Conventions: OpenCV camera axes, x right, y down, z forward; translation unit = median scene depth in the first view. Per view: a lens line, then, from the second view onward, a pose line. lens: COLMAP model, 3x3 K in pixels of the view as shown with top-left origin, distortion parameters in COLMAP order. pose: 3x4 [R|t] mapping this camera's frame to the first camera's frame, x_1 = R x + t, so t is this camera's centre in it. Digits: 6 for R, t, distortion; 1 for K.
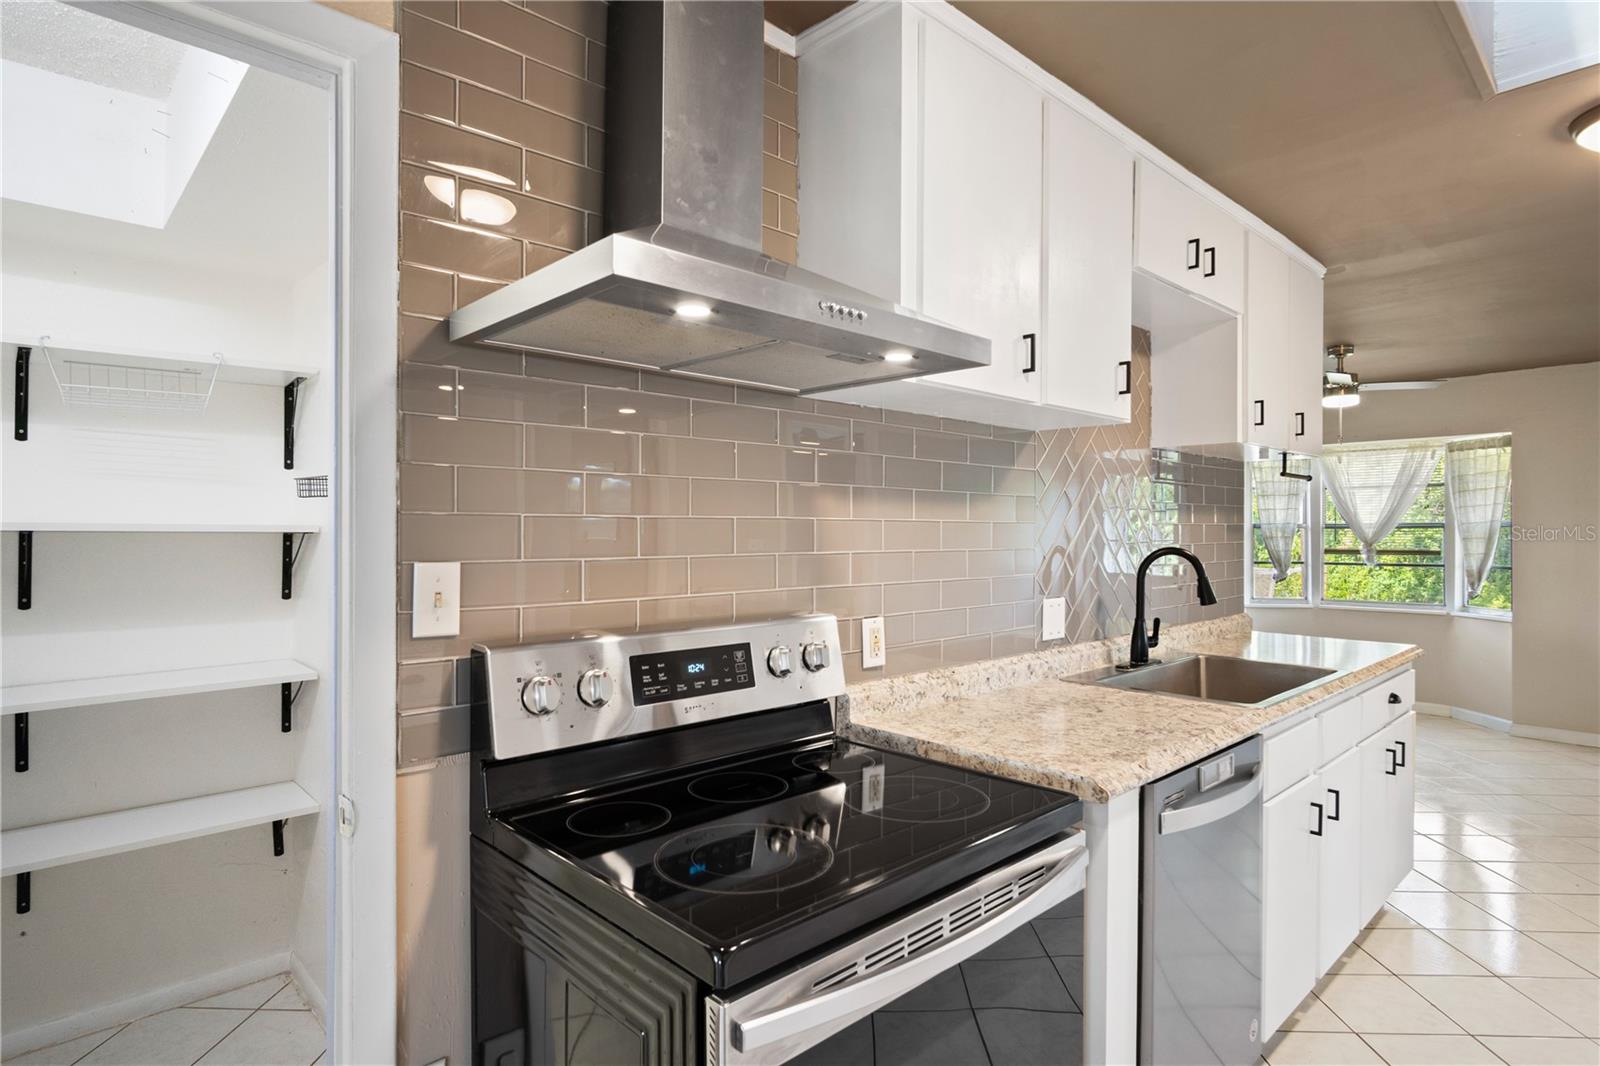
lens RADIAL K [[861.0, 0, 783.3], [0, 861.0, 521.4], [0, 0, 1]] dist [-0.020467, 0.010744]
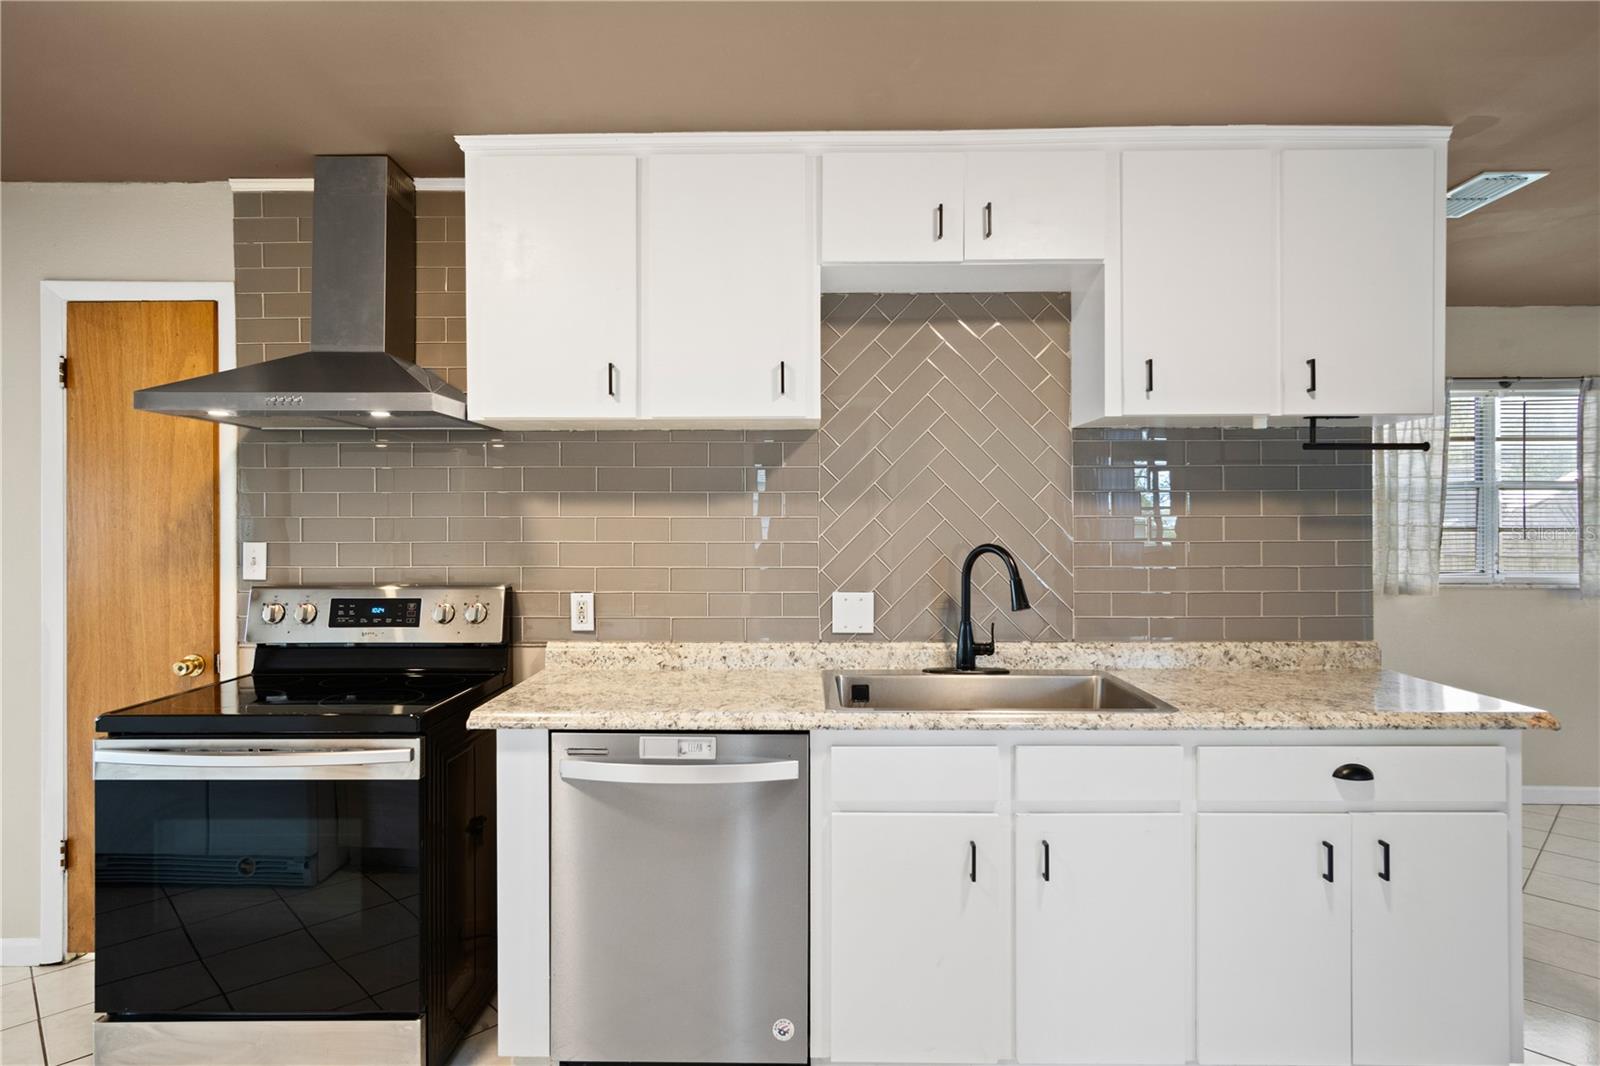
lens RADIAL K [[861.0, 0, 798.4], [0, 861.0, 515.8], [0, 0, 1]] dist [-0.020467, 0.010744]
pose [[0.724144, -0.006291, -0.689621, 1.129435], [0.008599, 0.999963, -0.000094, -0.001453], [0.689596, -0.005862, 0.724171, 0.262662]]
